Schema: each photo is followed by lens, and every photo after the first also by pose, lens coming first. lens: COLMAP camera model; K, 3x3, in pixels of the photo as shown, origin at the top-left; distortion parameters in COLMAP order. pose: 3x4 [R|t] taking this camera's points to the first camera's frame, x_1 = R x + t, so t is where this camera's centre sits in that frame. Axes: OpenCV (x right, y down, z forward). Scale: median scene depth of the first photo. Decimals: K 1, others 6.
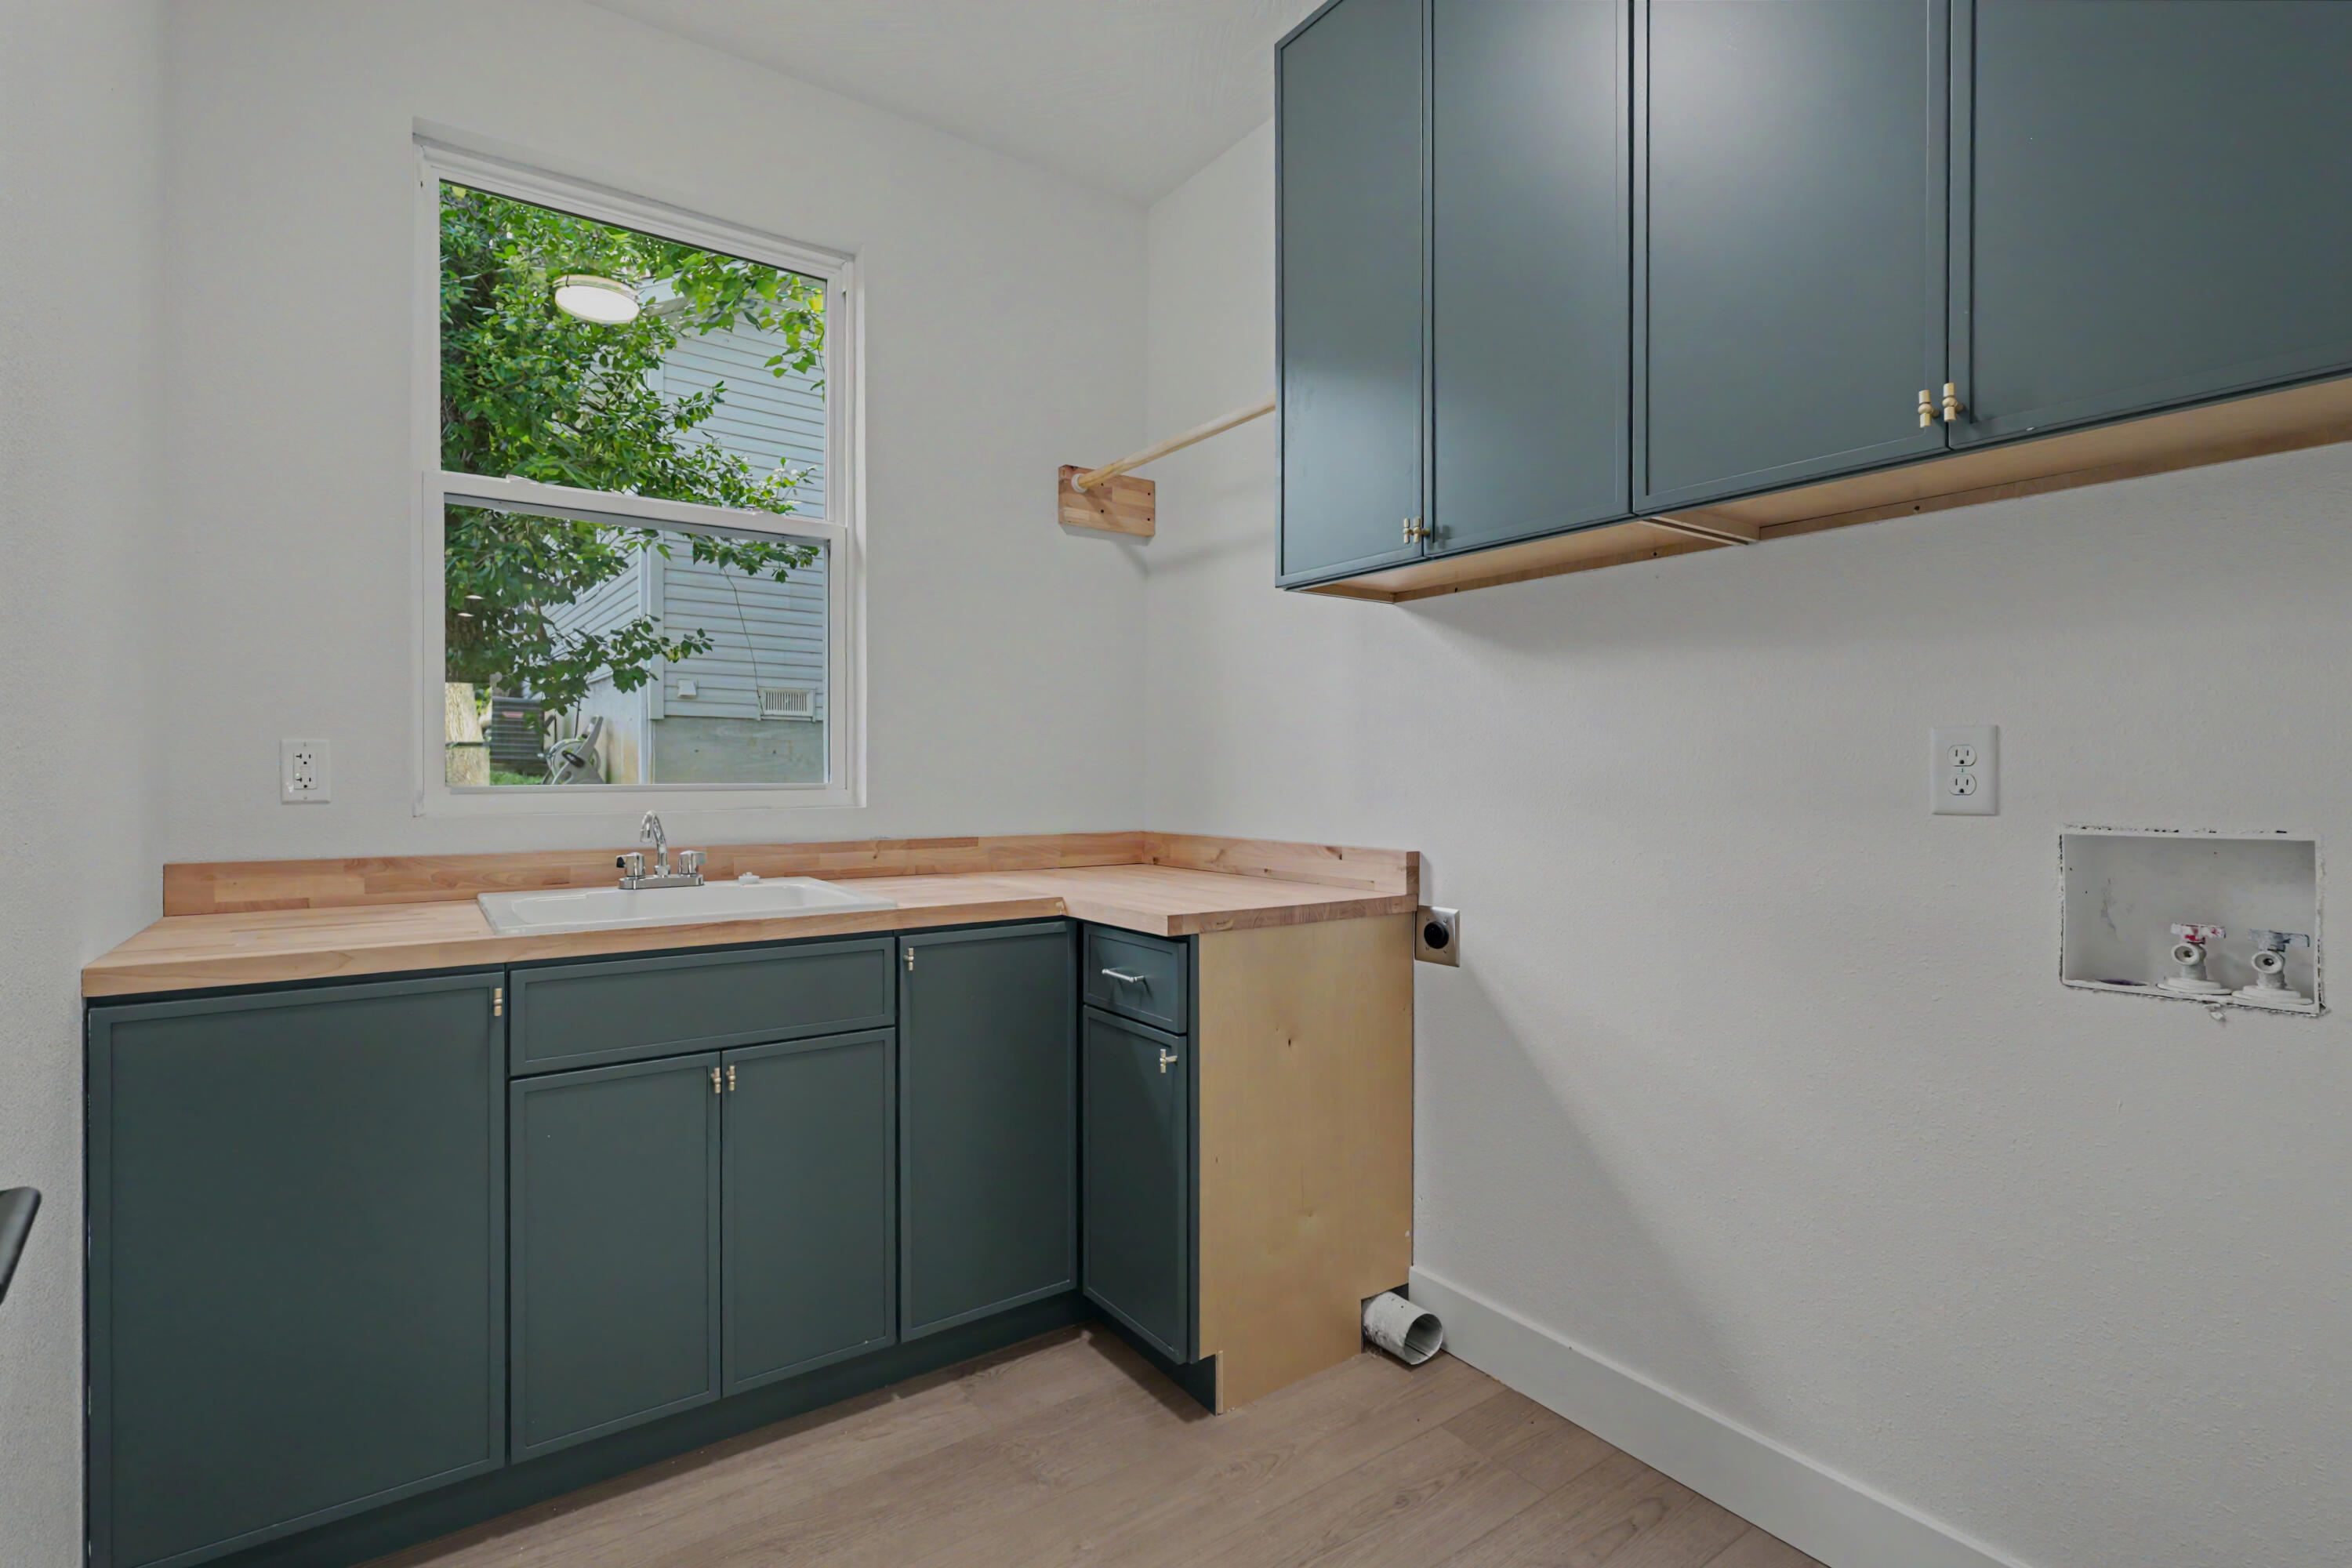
lens RADIAL K [[1120.8, 0, 1170.7], [0, 1120.8, 774.4], [0, 0, 1]] dist [0.001209, 0.000095]
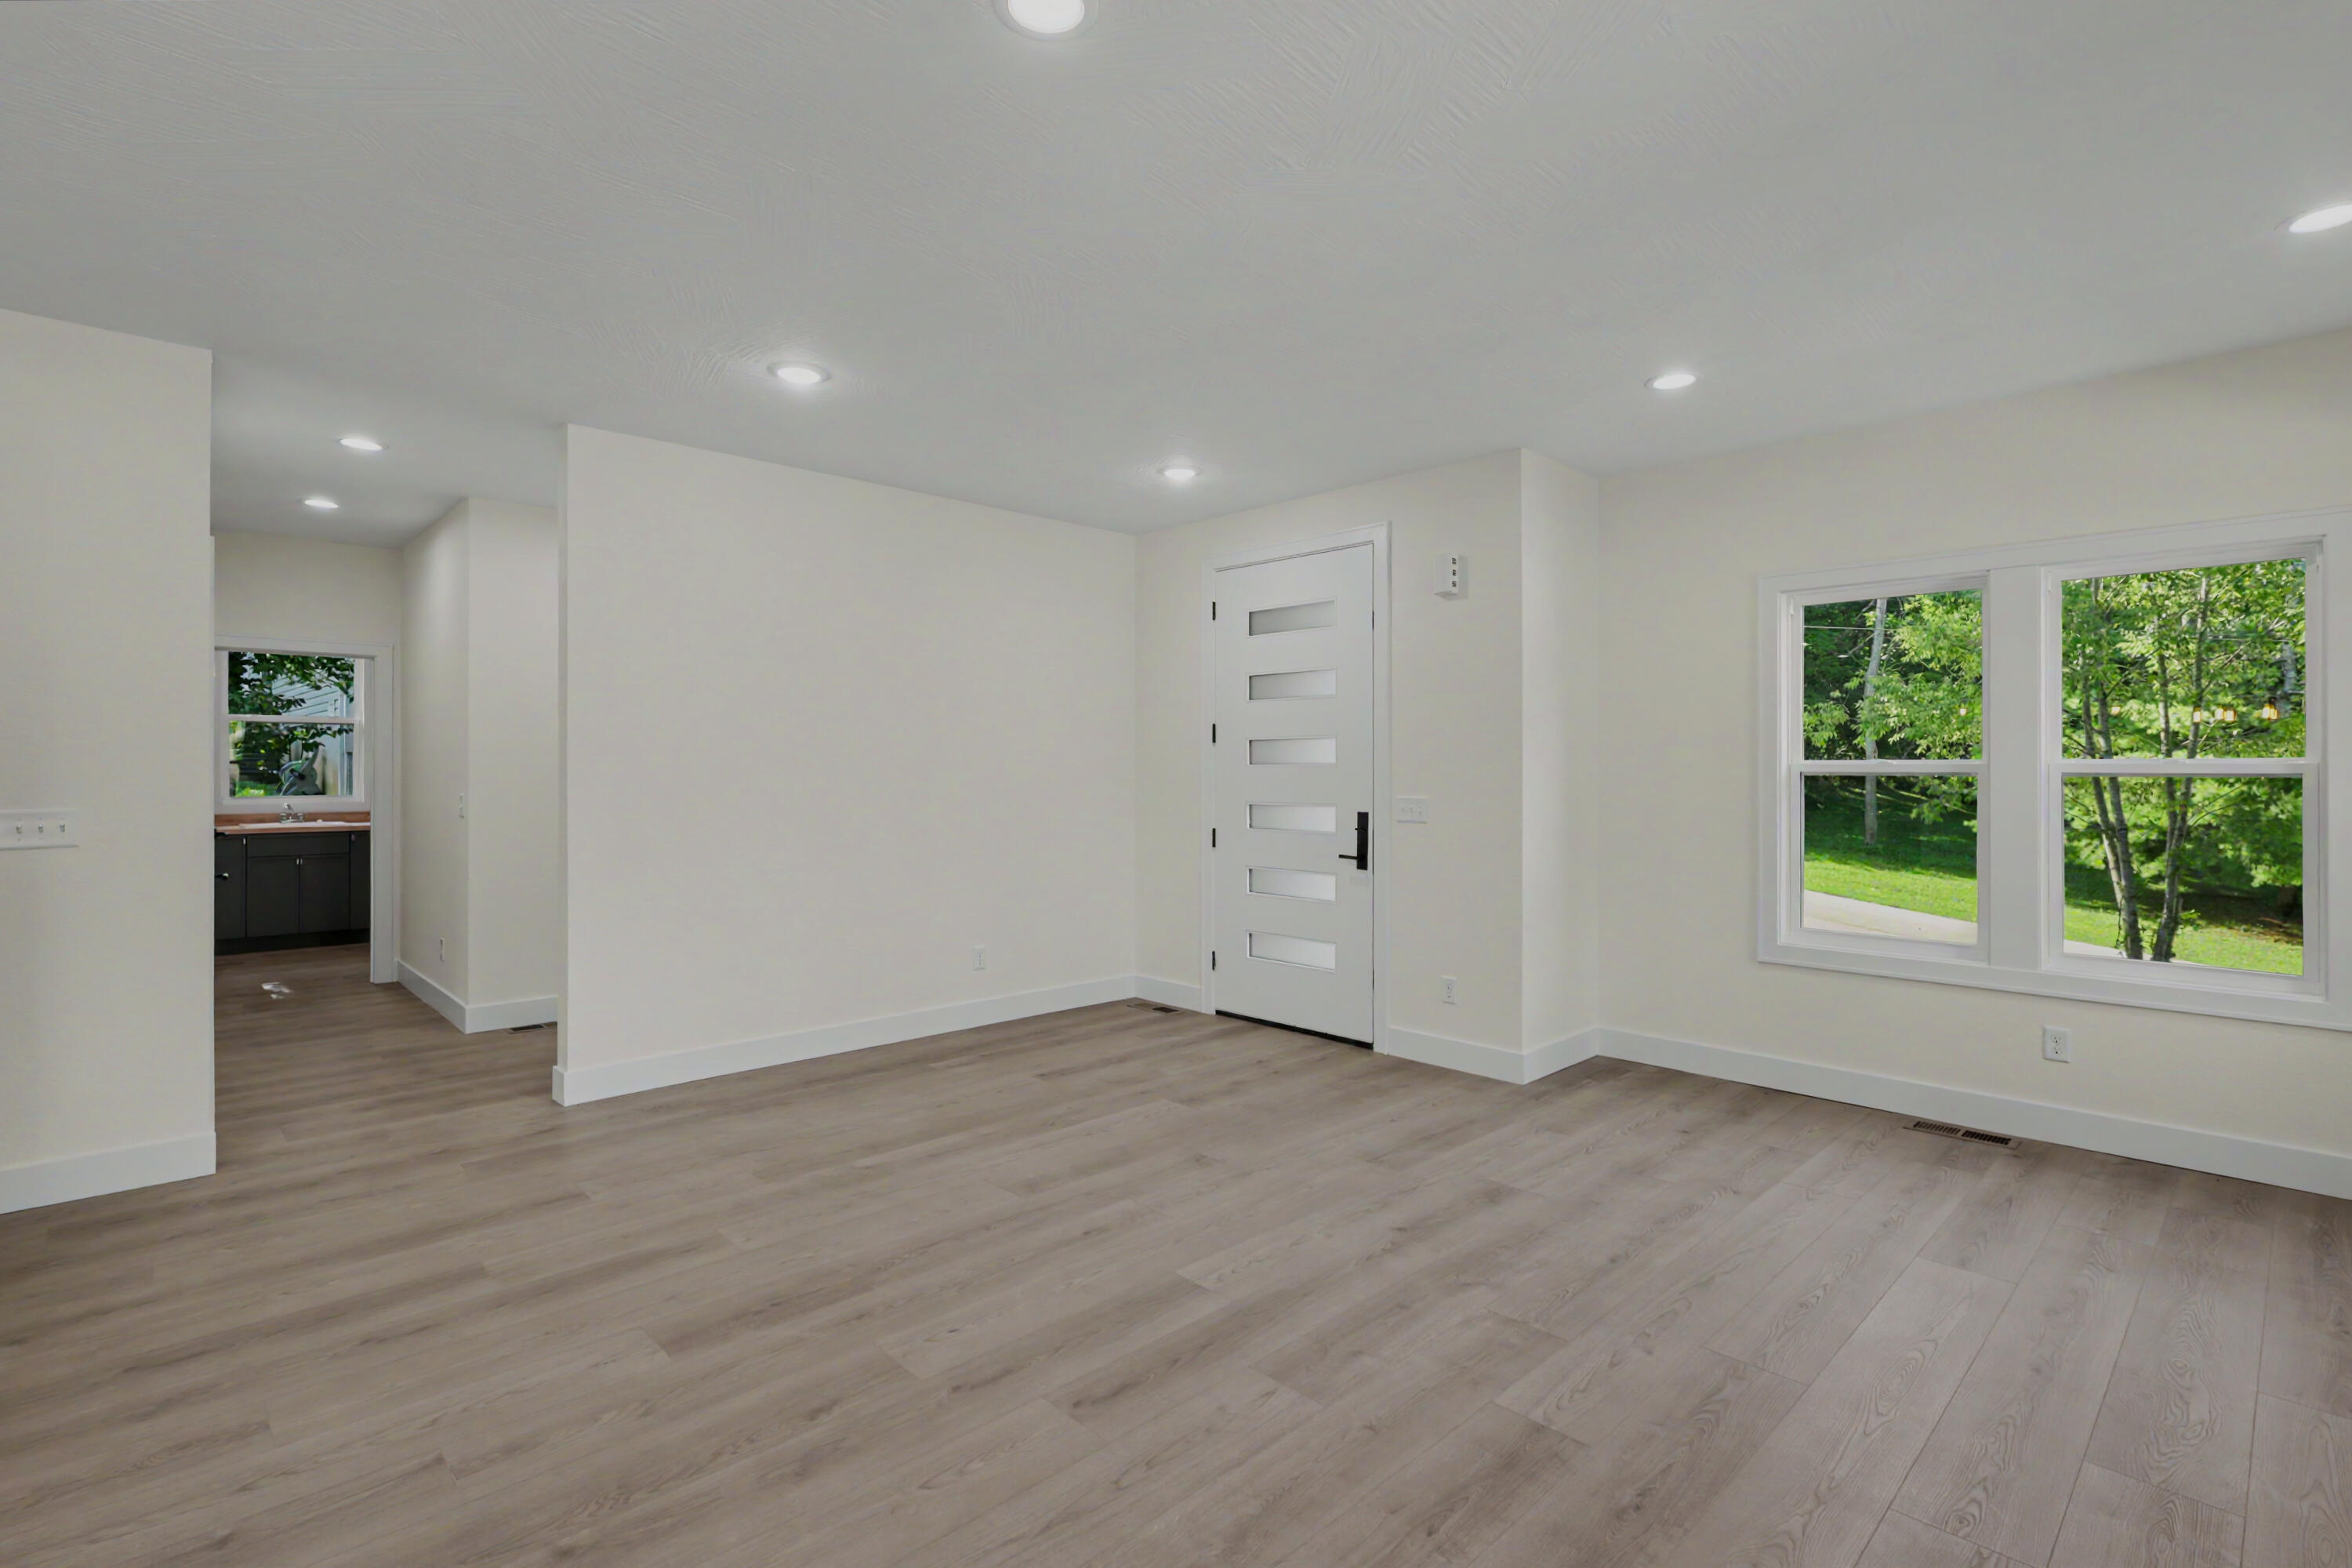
lens RADIAL K [[1088.2, 0, 1155.5], [0, 1088.2, 771.0], [0, 0, 1]] dist [-0.000405, -0.000186]
pose [[0.988106, 0.009314, 0.153491, 0.887237], [-0.008114, 0.999931, -0.008443, -0.030692], [-0.153559, 0.007097, 0.988114, -1.466427]]
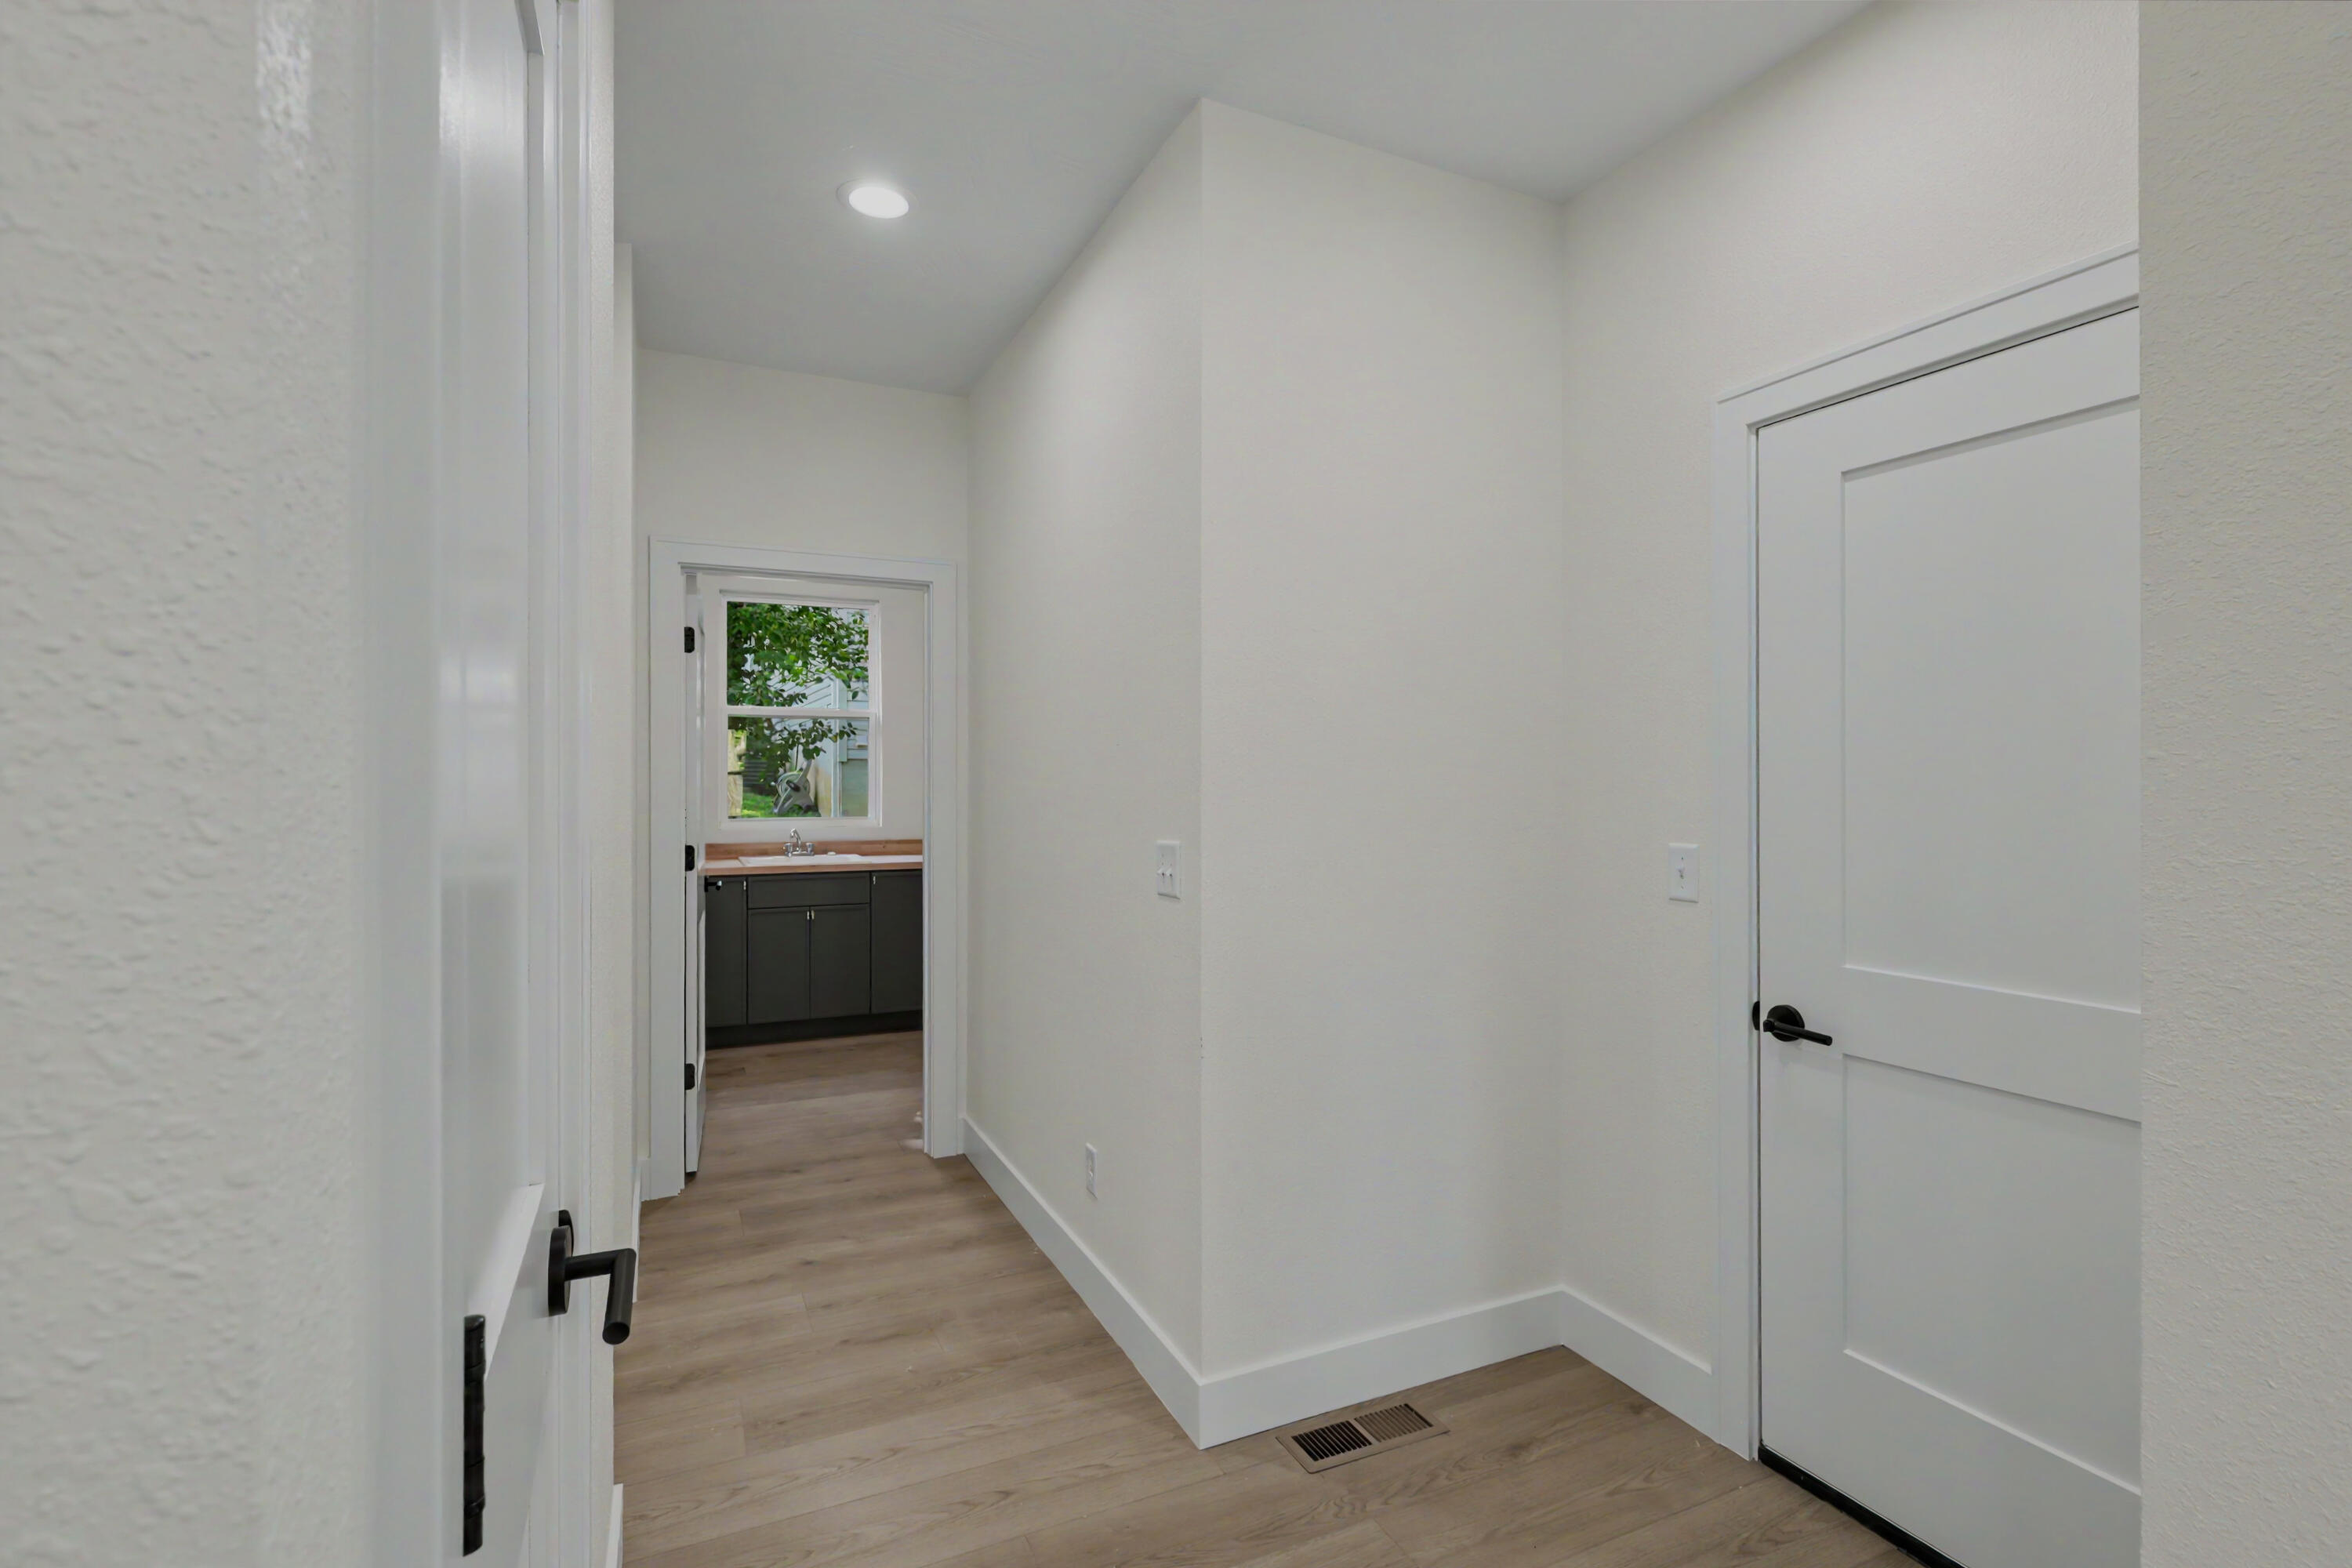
lens RADIAL K [[1088.2, 0, 1155.5], [0, 1088.2, 771.0], [0, 0, 1]] dist [-0.000405, -0.000186]
pose [[0.983109, 0.003512, -0.182989, 0.413248], [-0.006005, 0.999897, -0.013071, -0.035150], [0.182924, 0.013949, 0.983028, -0.676338]]
